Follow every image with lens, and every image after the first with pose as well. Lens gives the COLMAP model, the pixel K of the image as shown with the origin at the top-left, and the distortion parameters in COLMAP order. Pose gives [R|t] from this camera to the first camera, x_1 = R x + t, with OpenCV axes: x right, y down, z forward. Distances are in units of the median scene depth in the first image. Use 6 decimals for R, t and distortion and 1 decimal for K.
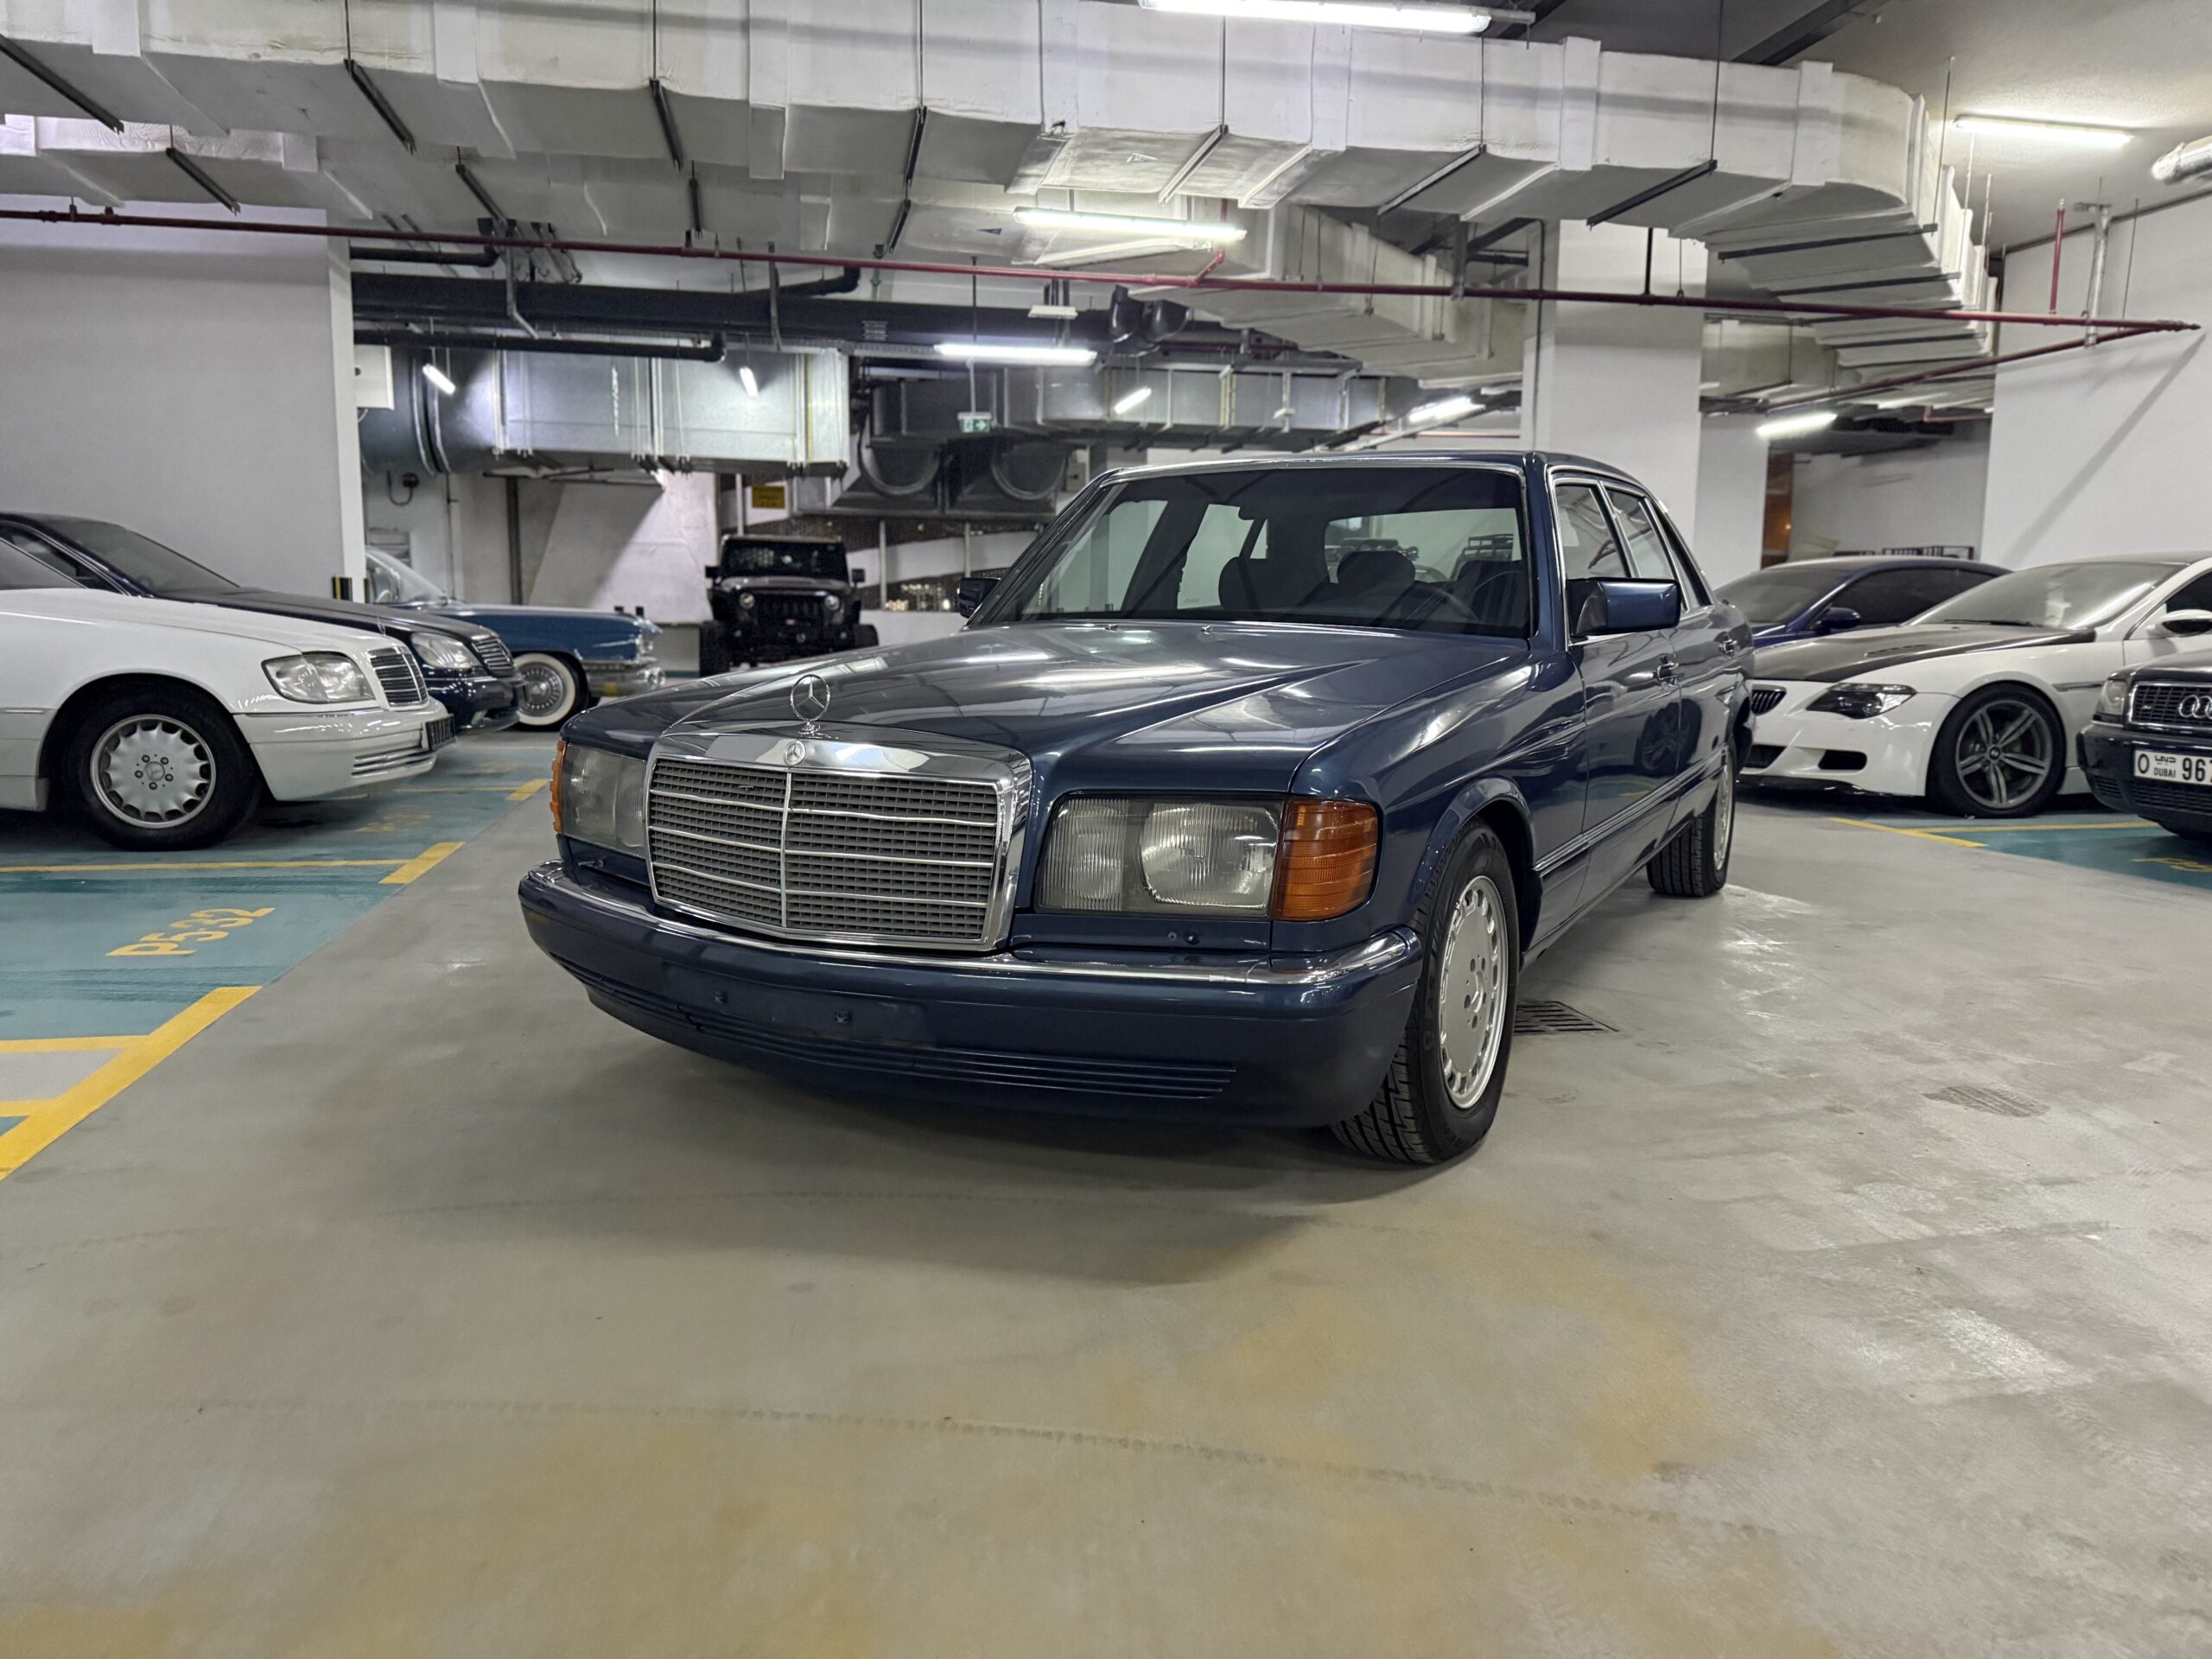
lens RADIAL K [[1577.8, 0, 1106.0], [0, 1577.8, 829.5], [0, 0, 1]] dist [0.027778, -0.035501]
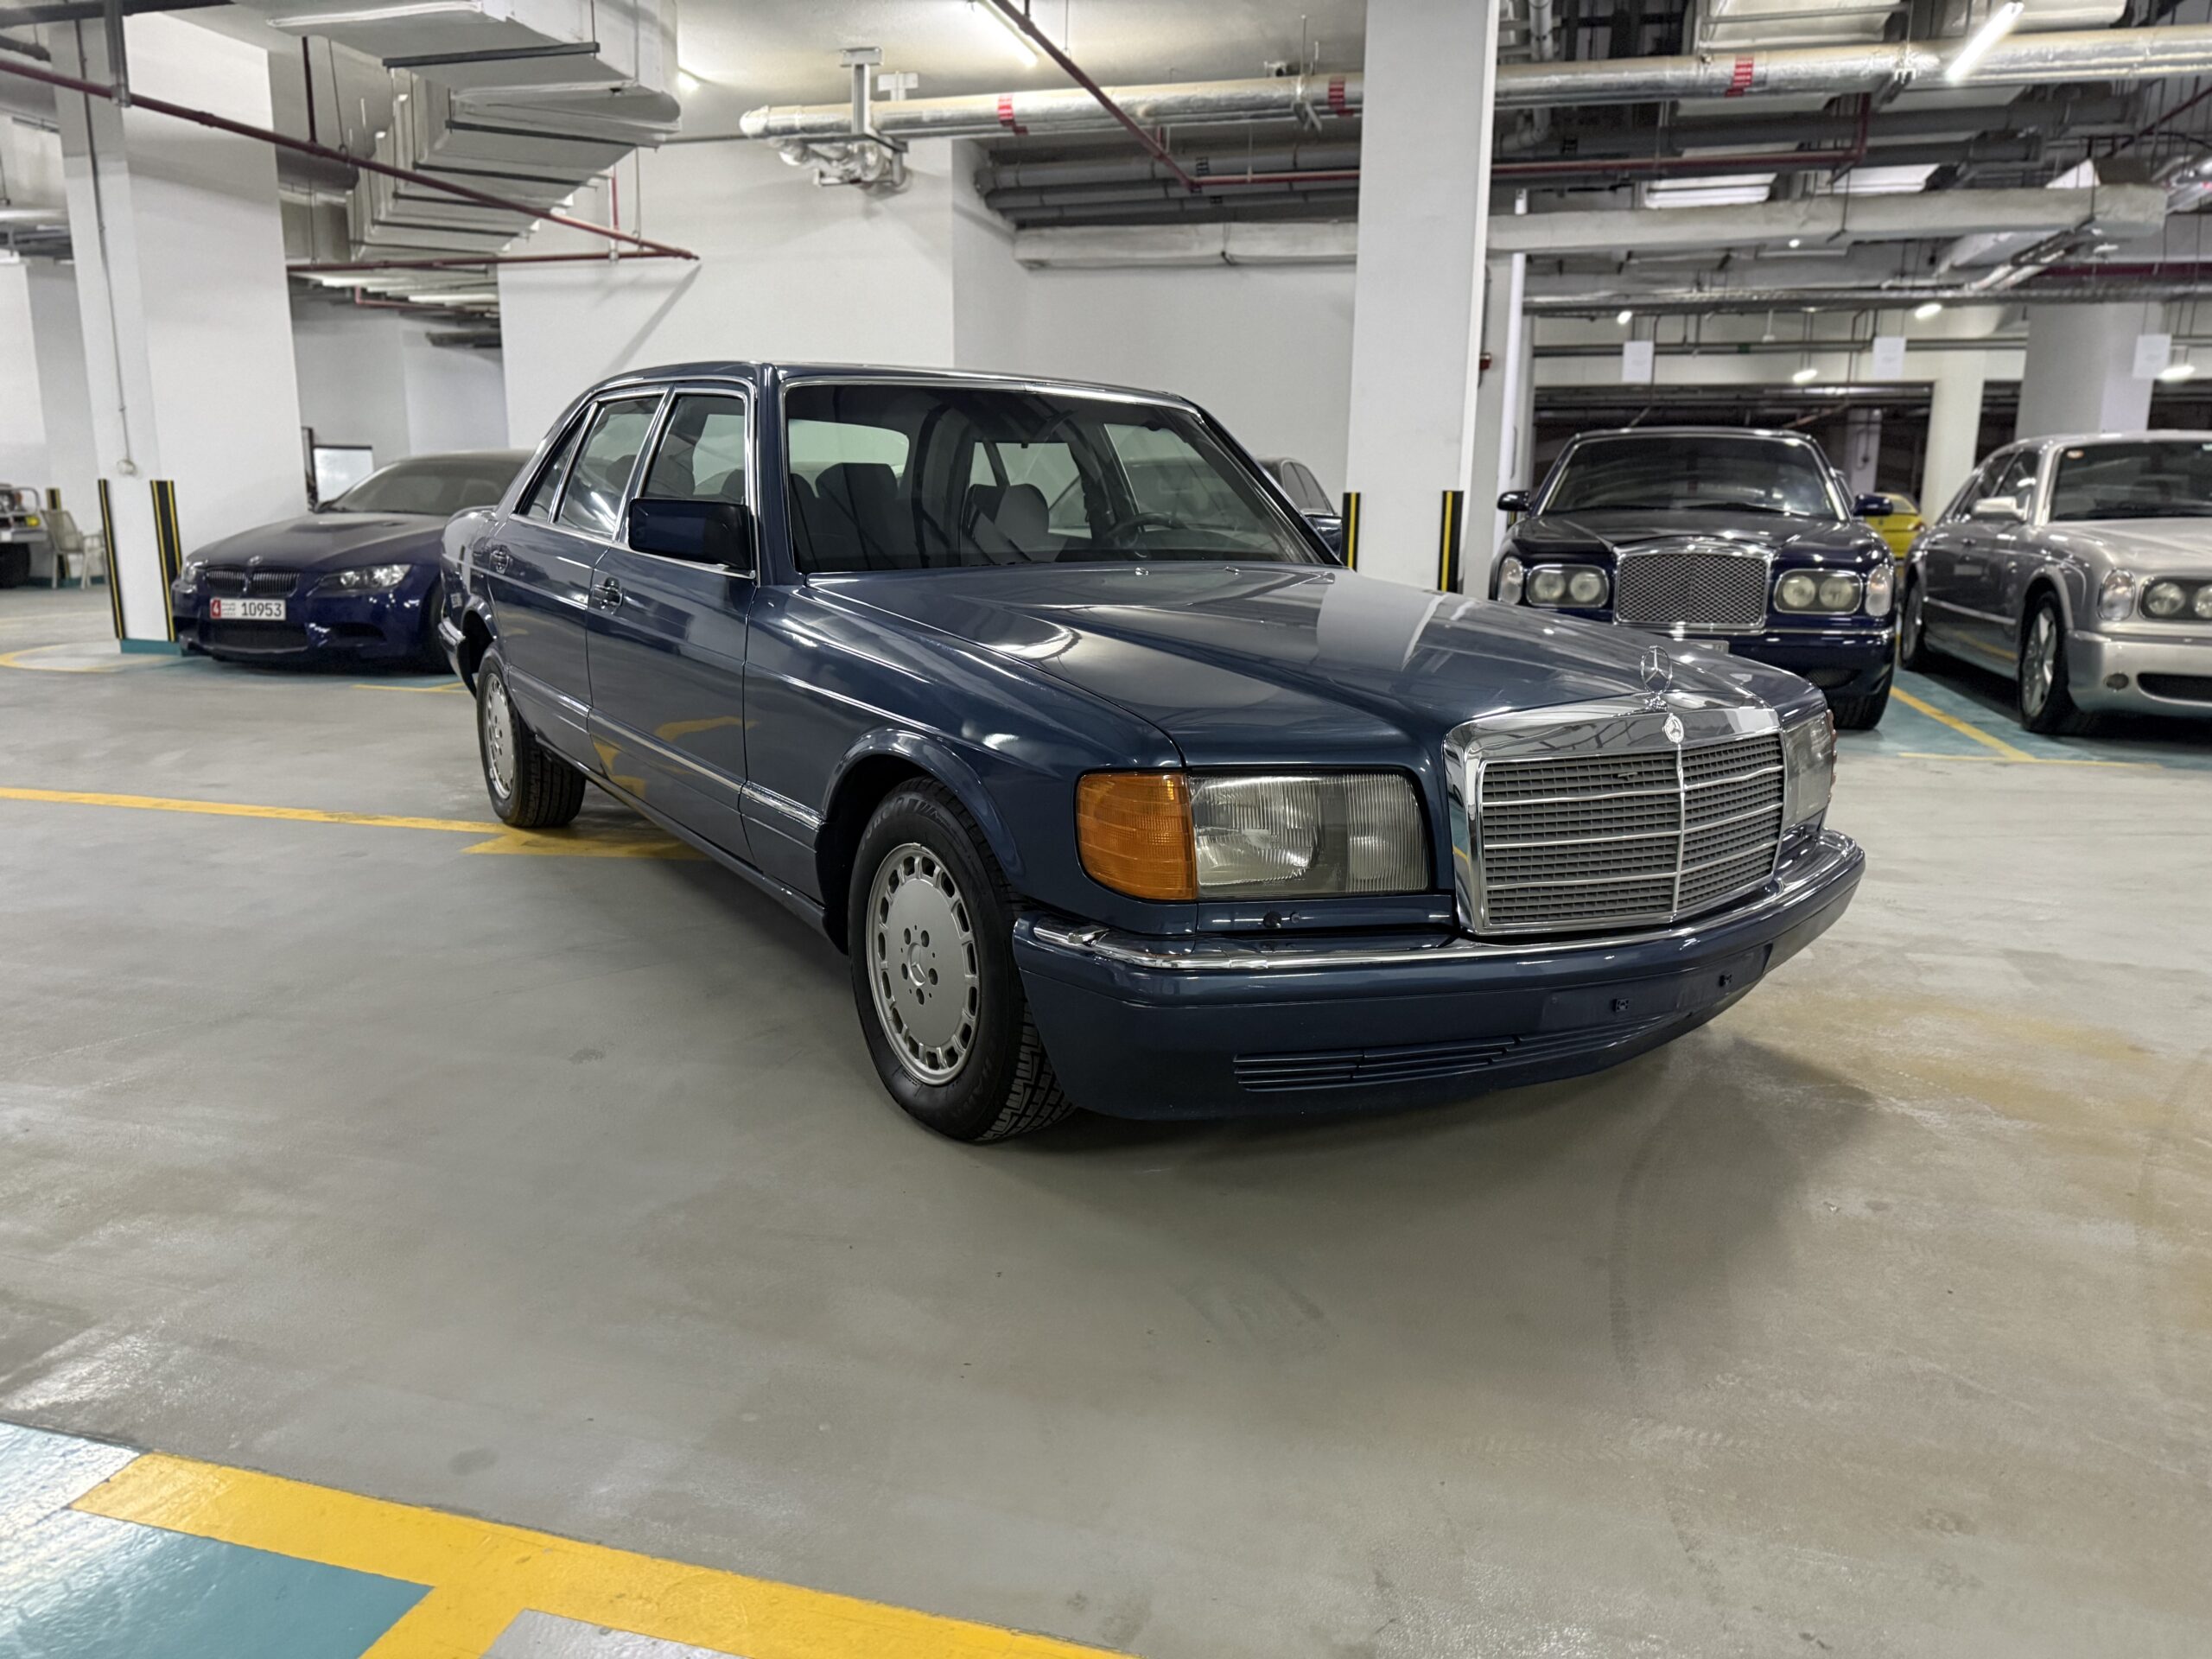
lens RADIAL K [[1552.4, 0, 1099.2], [0, 1552.4, 822.5], [0, 0, 1]] dist [0.078033, -0.095187]
pose [[0.456668, -0.184083, 0.870384, -0.397167], [0.115555, 0.982344, 0.147133, -0.057640], [-0.882100, 0.033387, 0.469877, 0.283668]]
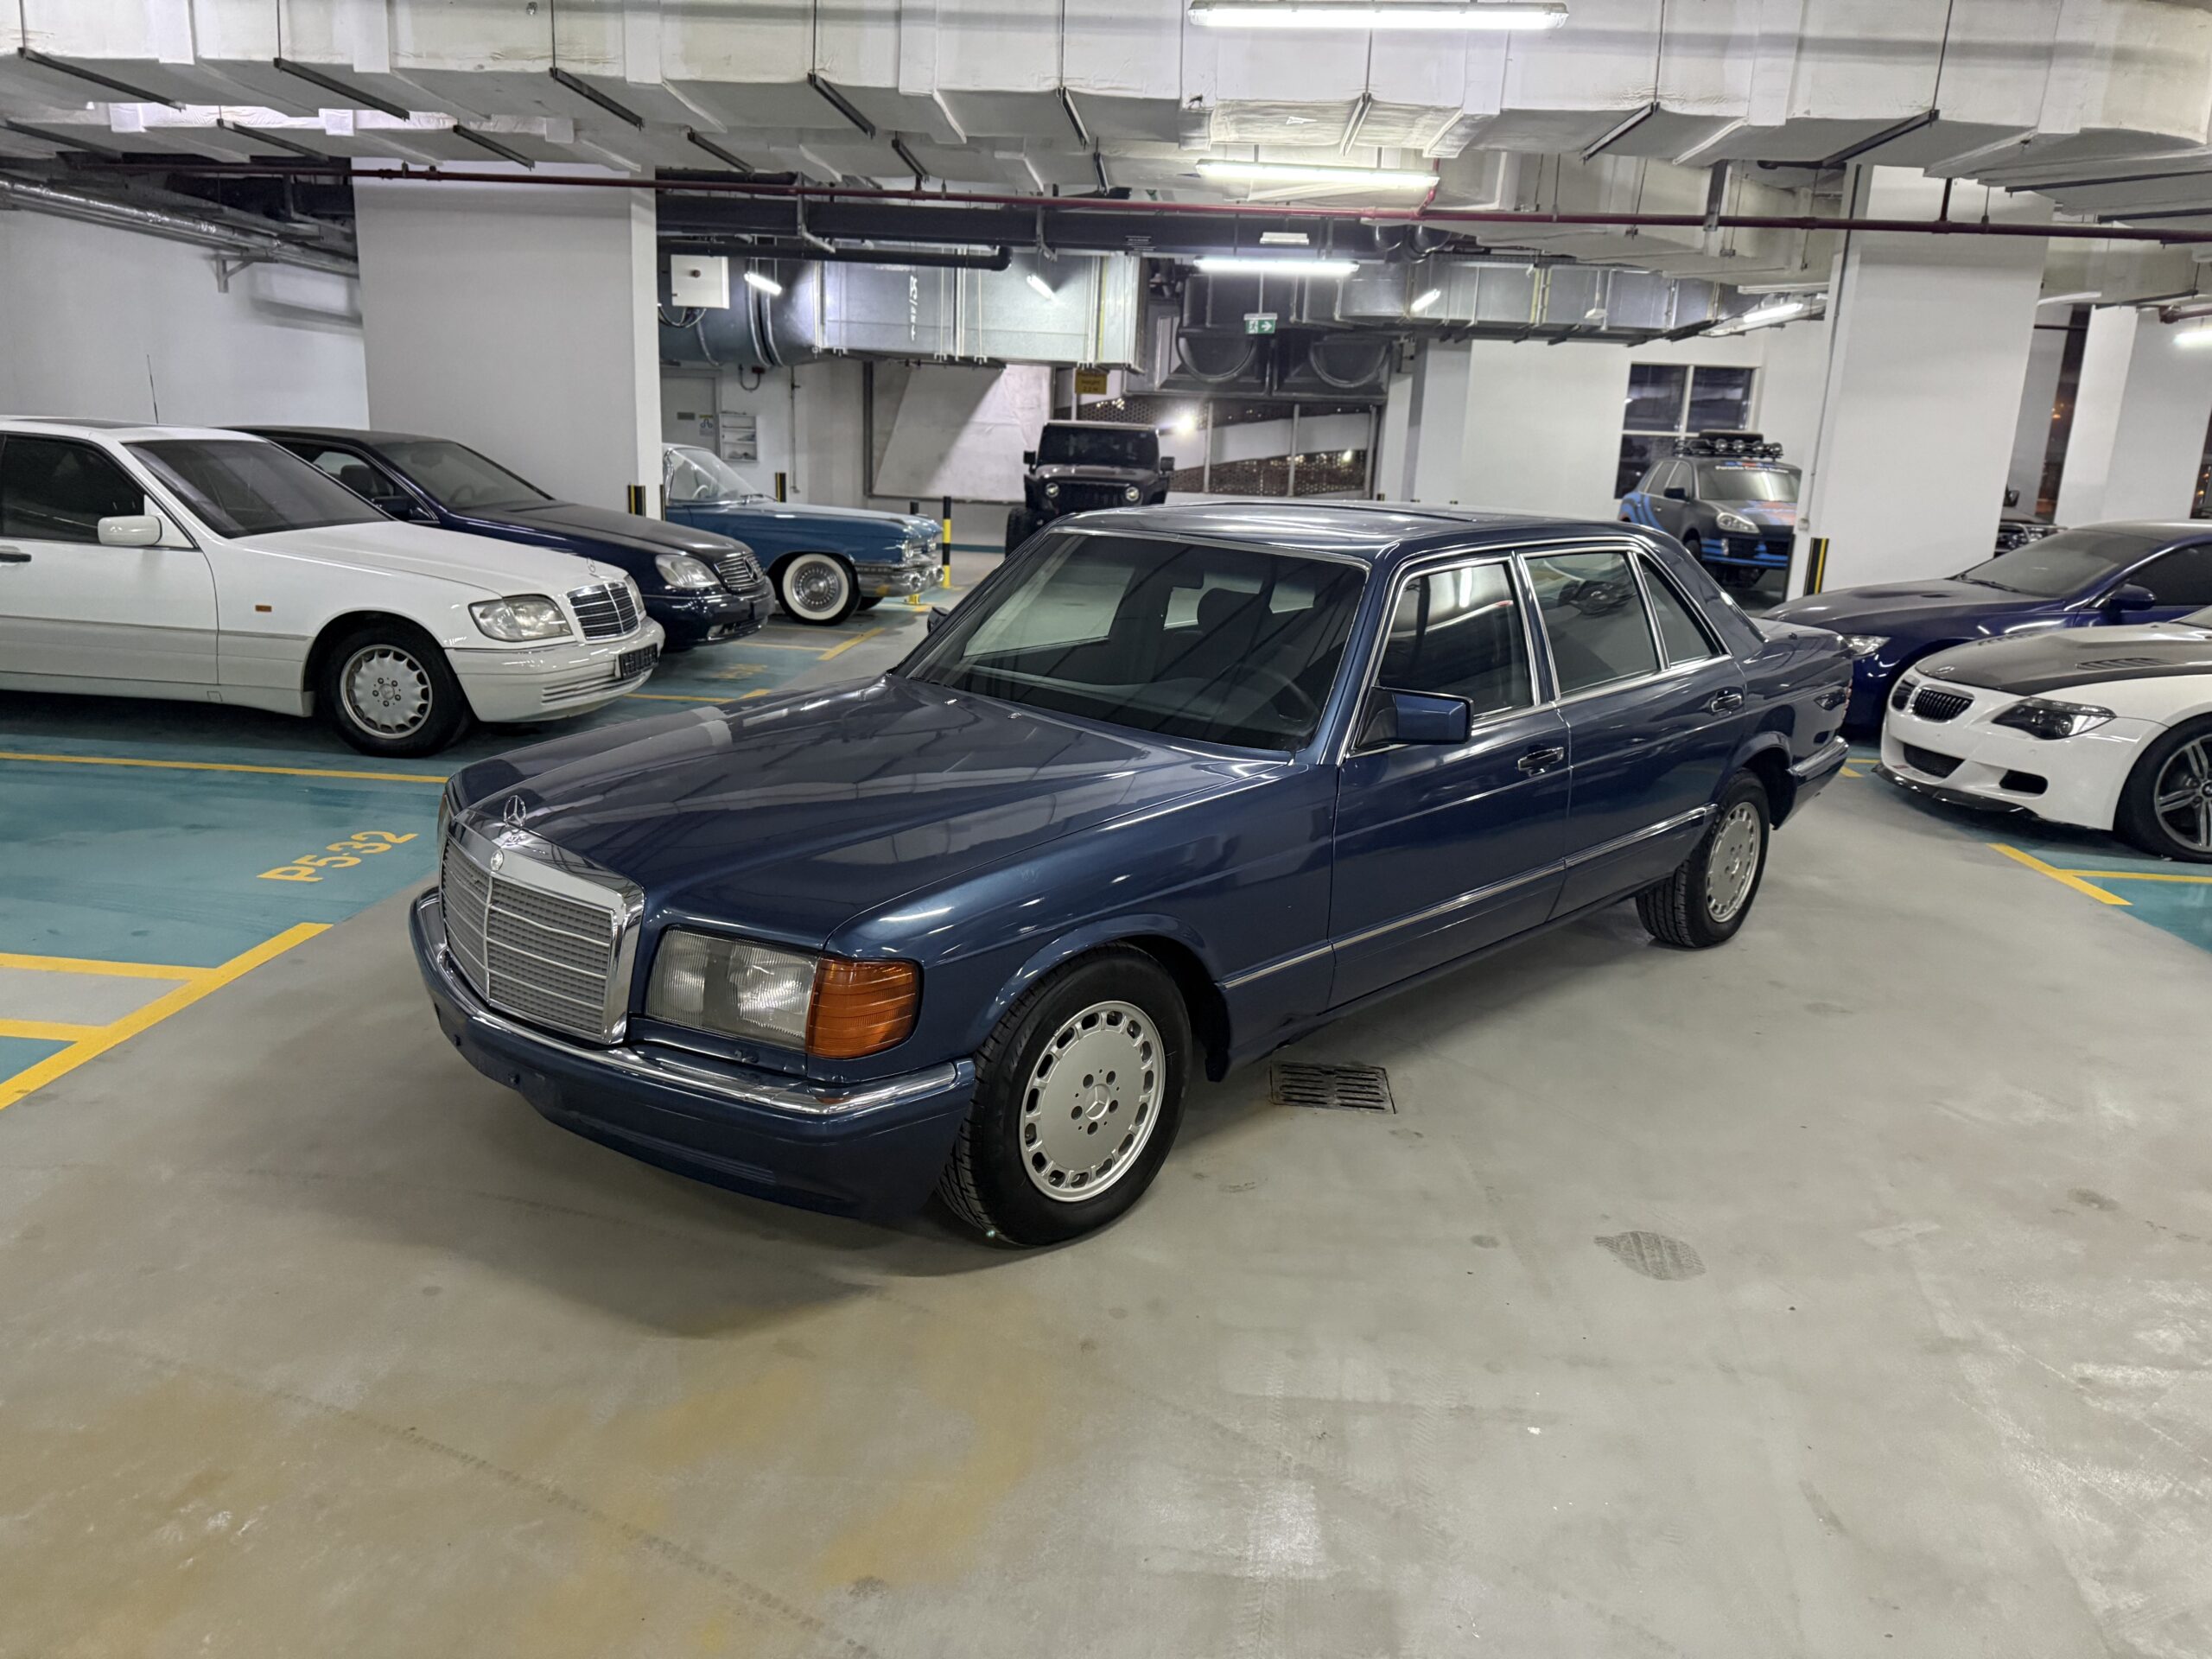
lens RADIAL K [[1579.7, 0, 1097.4], [0, 1579.7, 828.3], [0, 0, 1]] dist [0.027401, -0.031962]
pose [[0.963027, 0.094283, -0.252369, 0.187547], [-0.069425, 0.991975, 0.105672, -0.078503], [0.260307, -0.084244, 0.961844, -0.023959]]
